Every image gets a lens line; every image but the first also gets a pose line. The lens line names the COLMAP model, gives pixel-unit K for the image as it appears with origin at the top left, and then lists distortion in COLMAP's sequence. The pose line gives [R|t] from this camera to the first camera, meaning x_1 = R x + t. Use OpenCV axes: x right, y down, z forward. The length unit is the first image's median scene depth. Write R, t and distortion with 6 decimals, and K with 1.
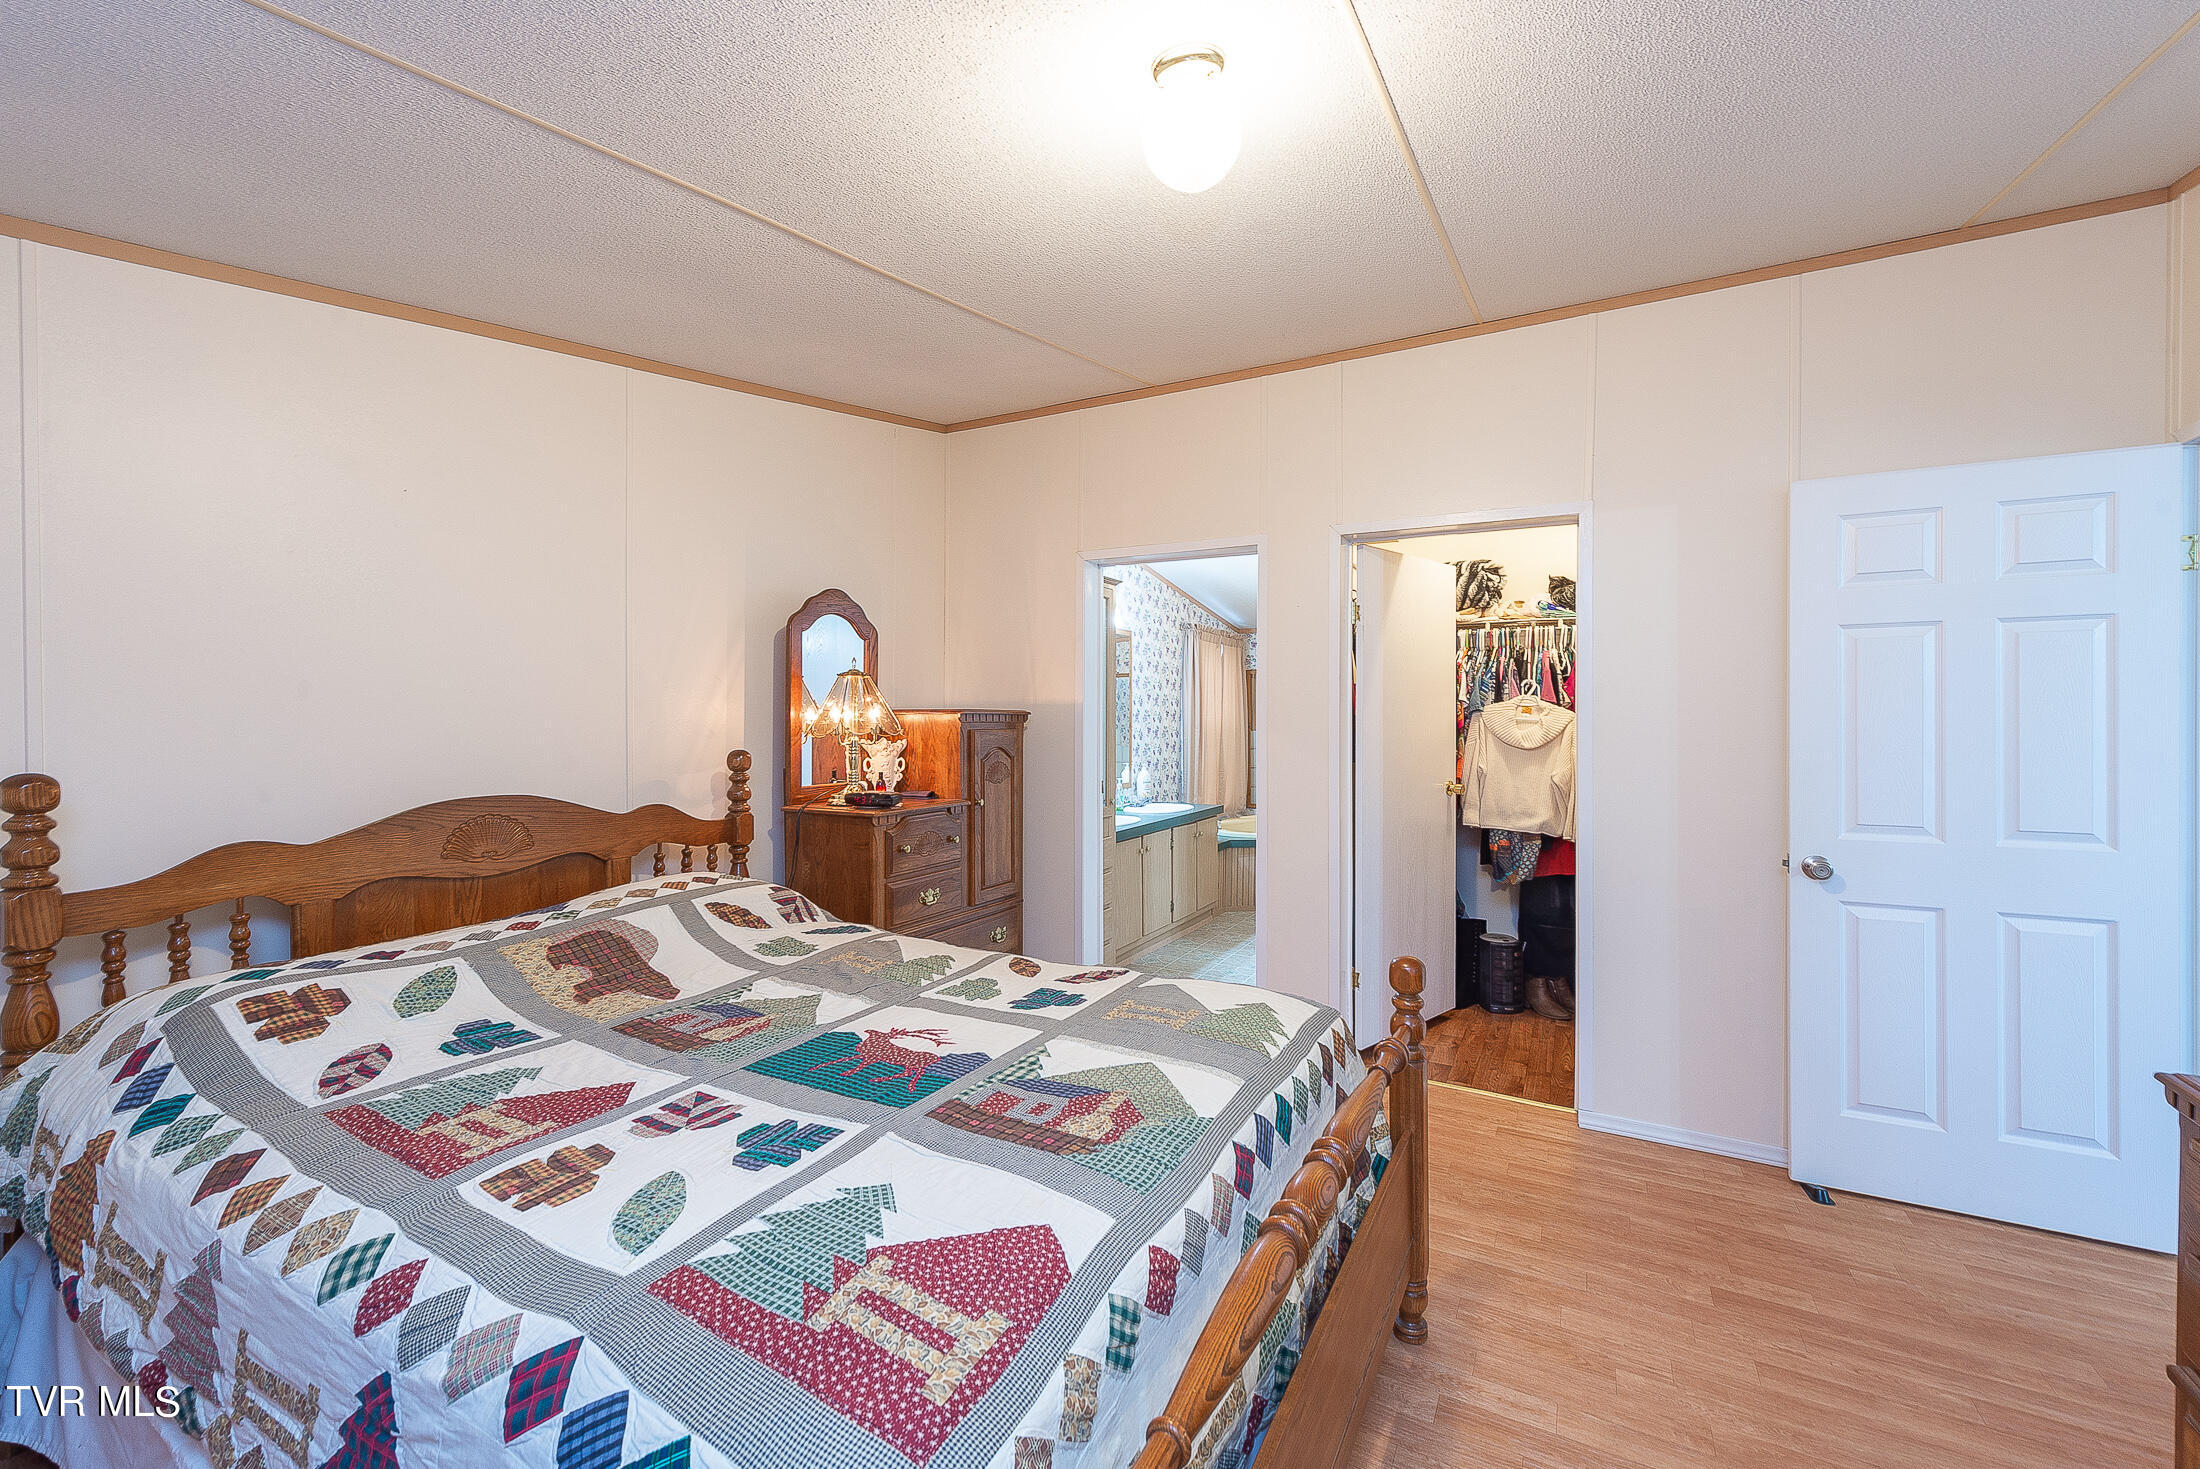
lens RADIAL K [[870.8, 0, 1113.1], [0, 870.8, 725.8], [0, 0, 1]] dist [0.019042, -0.007017]
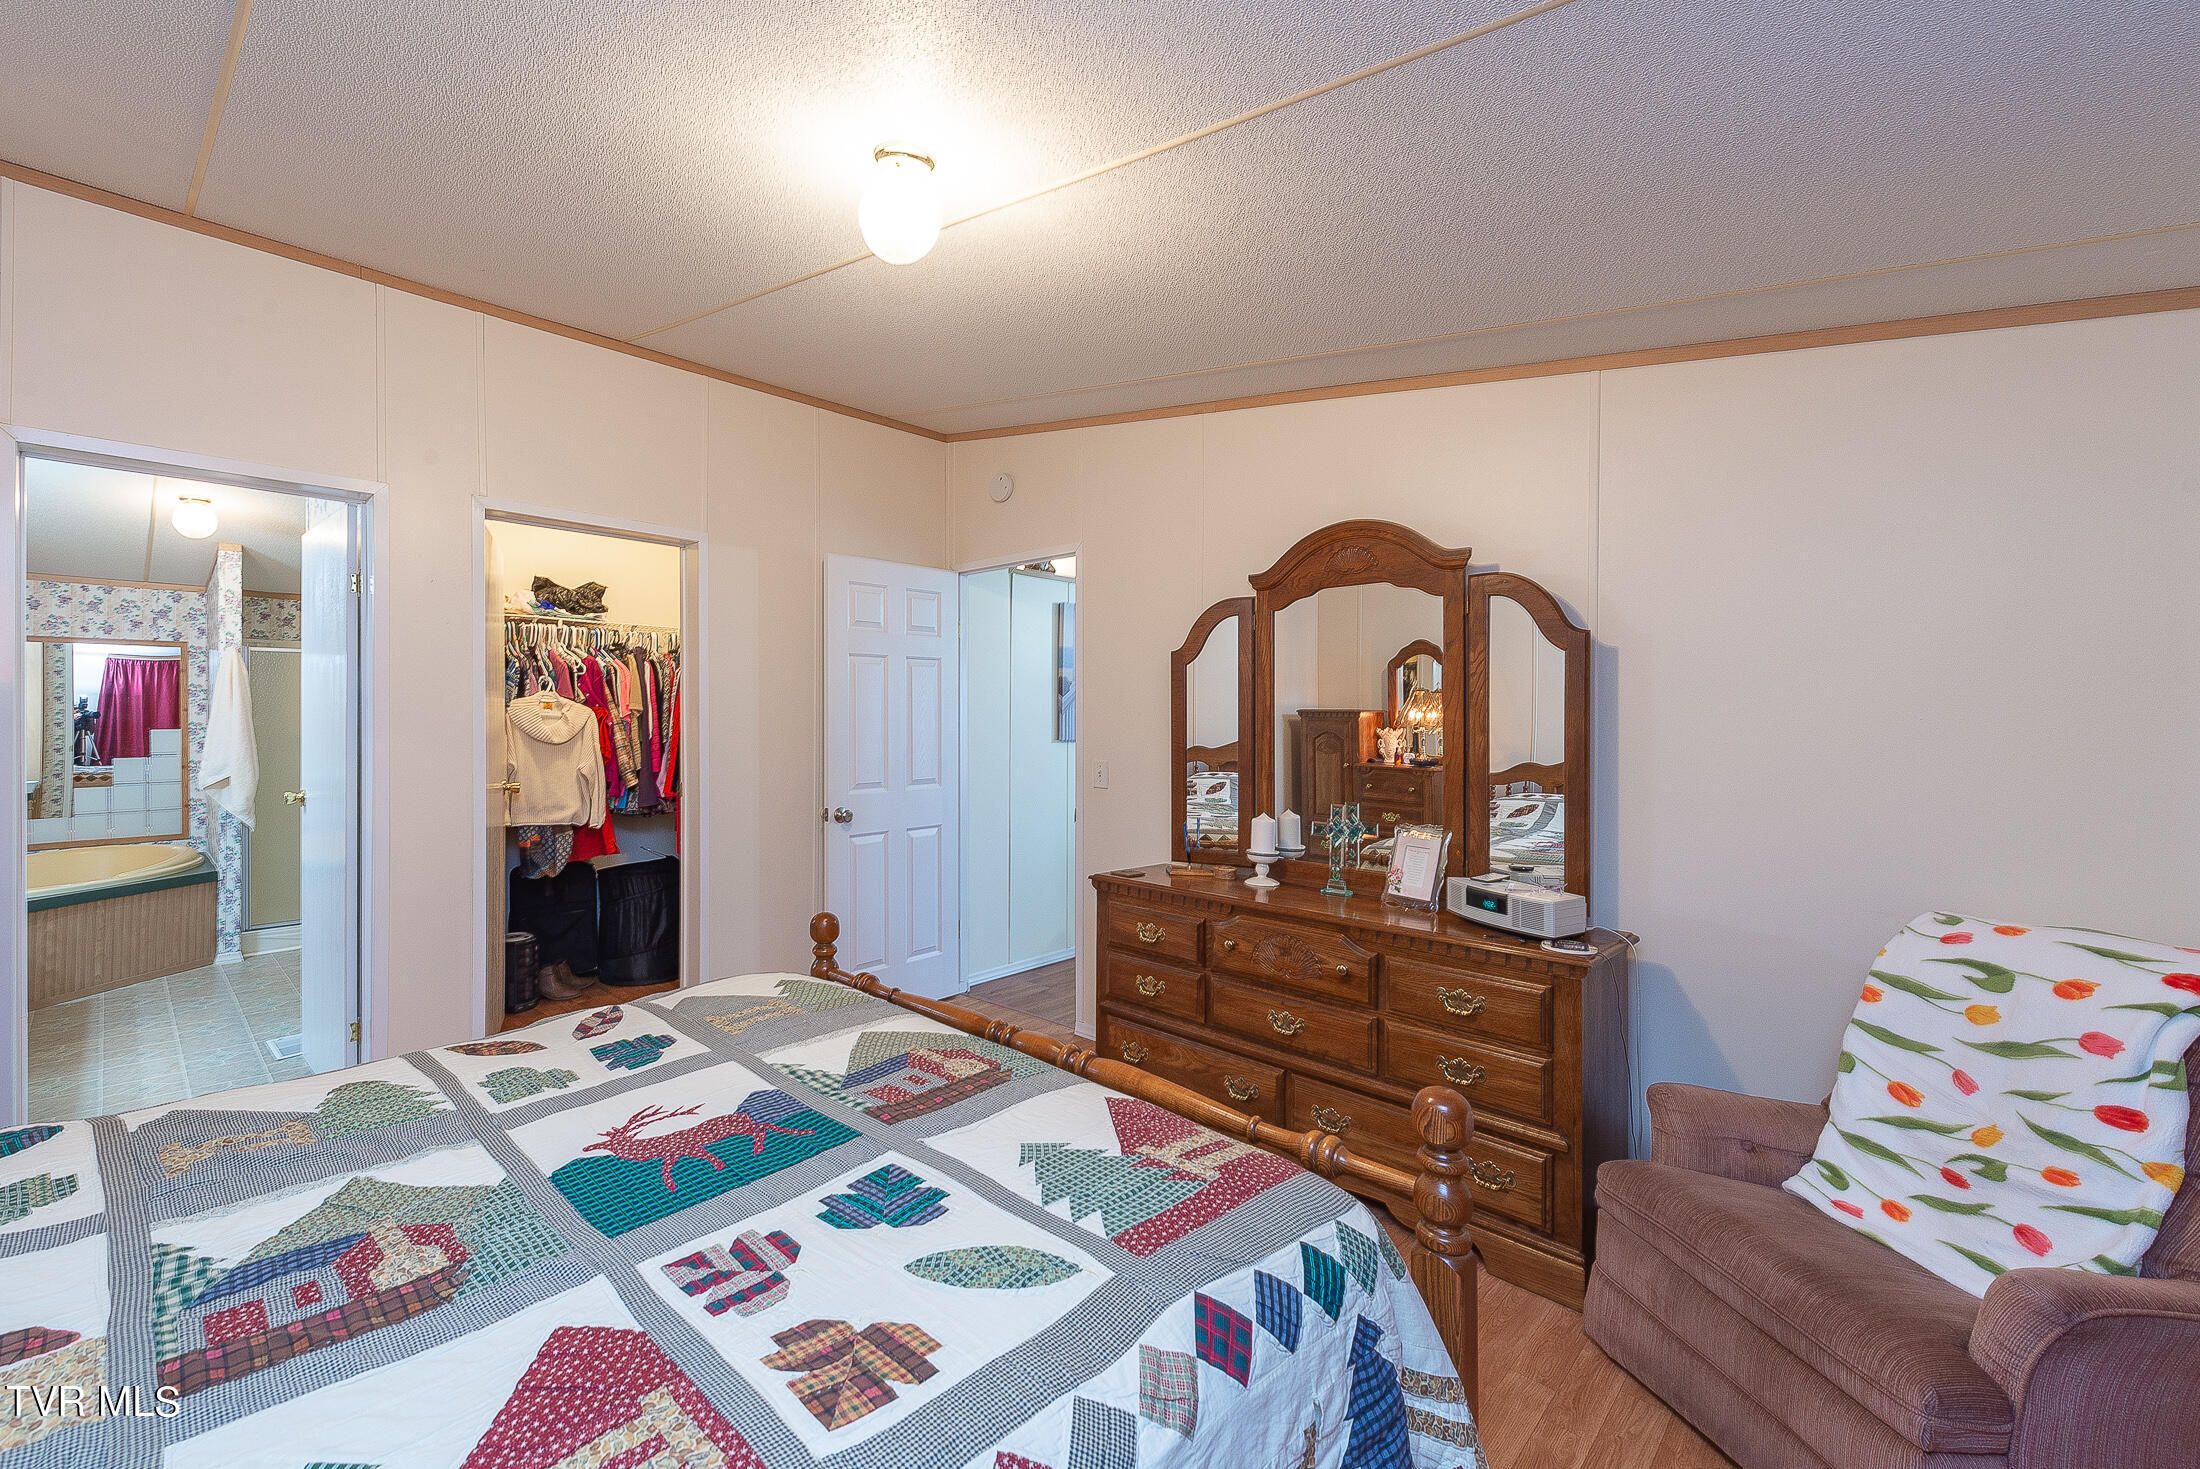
lens RADIAL K [[910.4, 0, 958.8], [0, 910.4, 712.0], [0, 0, 1]] dist [0.017369, -0.000505]
pose [[0.331778, 0.003885, 0.943350, -0.912658], [0.003660, 0.999979, -0.005405, -0.008494], [-0.943351, 0.005246, 0.331756, 0.462175]]
